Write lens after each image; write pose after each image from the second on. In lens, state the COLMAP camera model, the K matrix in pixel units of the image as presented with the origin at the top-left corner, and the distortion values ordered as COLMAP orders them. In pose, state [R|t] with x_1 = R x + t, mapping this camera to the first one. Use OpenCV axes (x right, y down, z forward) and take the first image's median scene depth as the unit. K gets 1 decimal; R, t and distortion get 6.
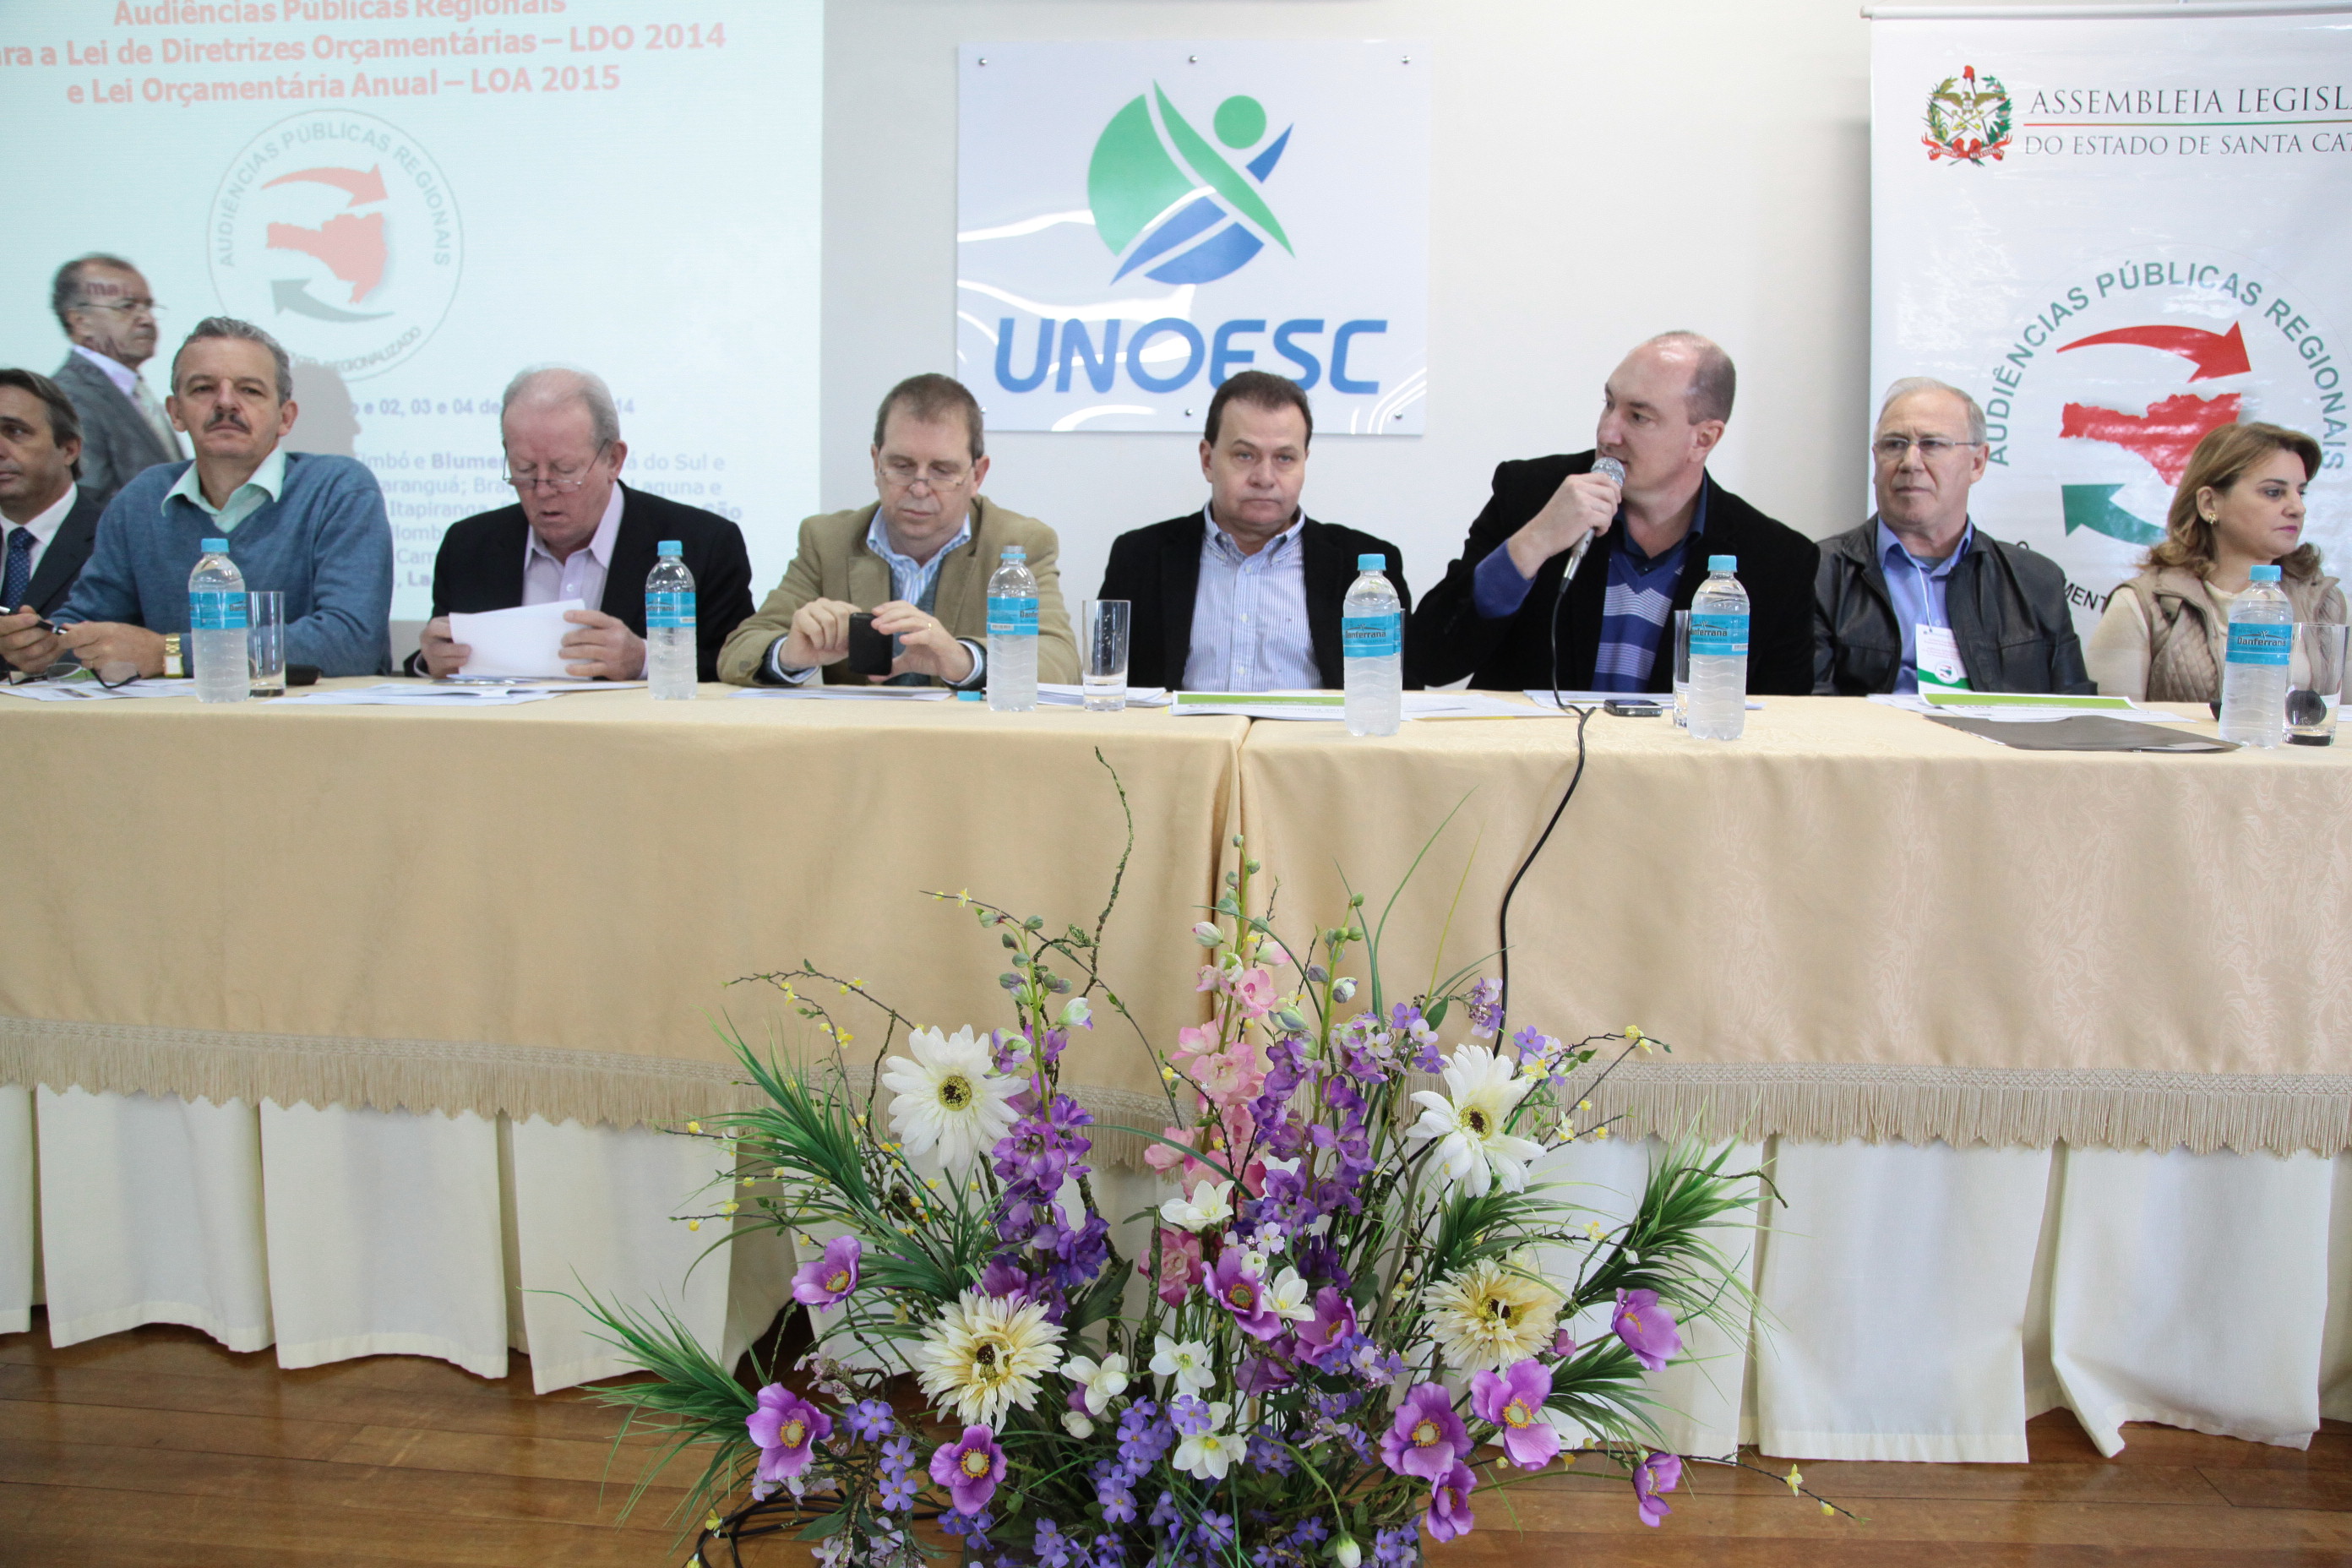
lens RADIAL K [[1700.3, 0, 1201.3], [0, 1700.3, 805.6], [0, 0, 1]] dist [-0.088046, 0.062220]
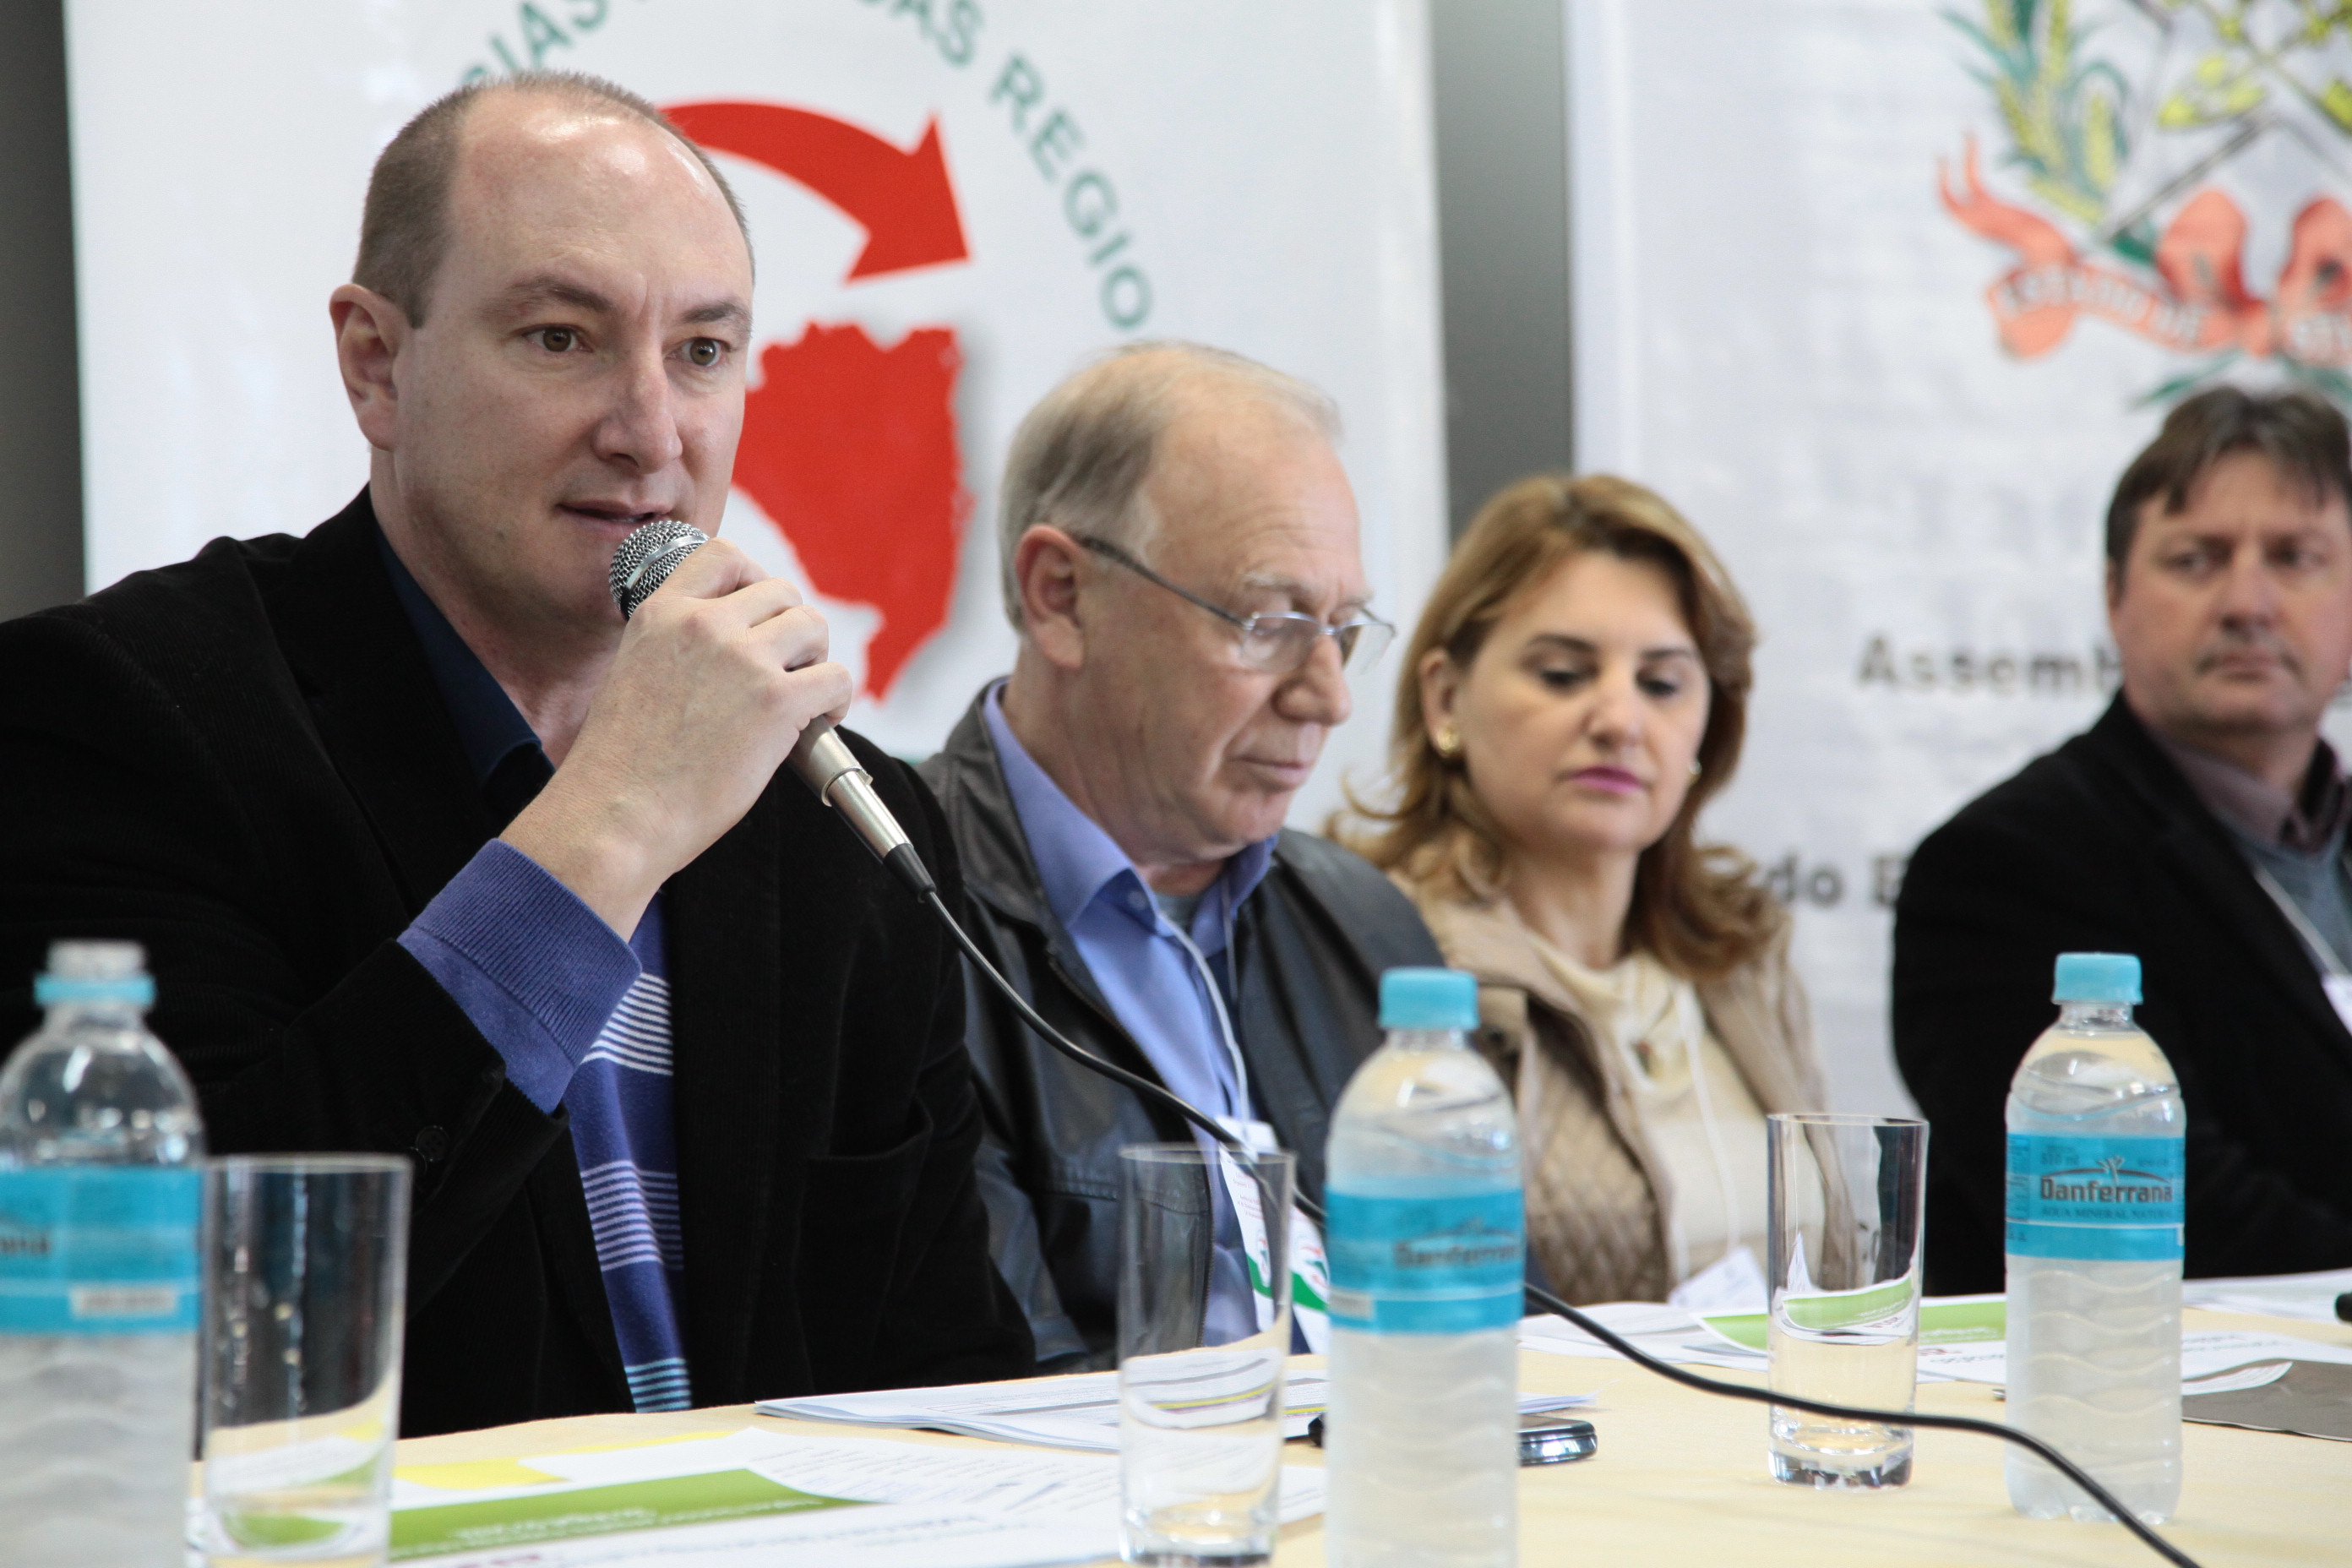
lens RADIAL K [[6980.7, 0, 1142.7], [0, 6980.7, 853.9], [0, 0, 1]] dist [0.599731, 0.000000]
pose [[0.577245, -0.005956, 0.816550, -0.653297], [0.101665, 0.992717, -0.064630, -0.066677], [-0.810218, 0.120322, 0.573646, 0.233528]]
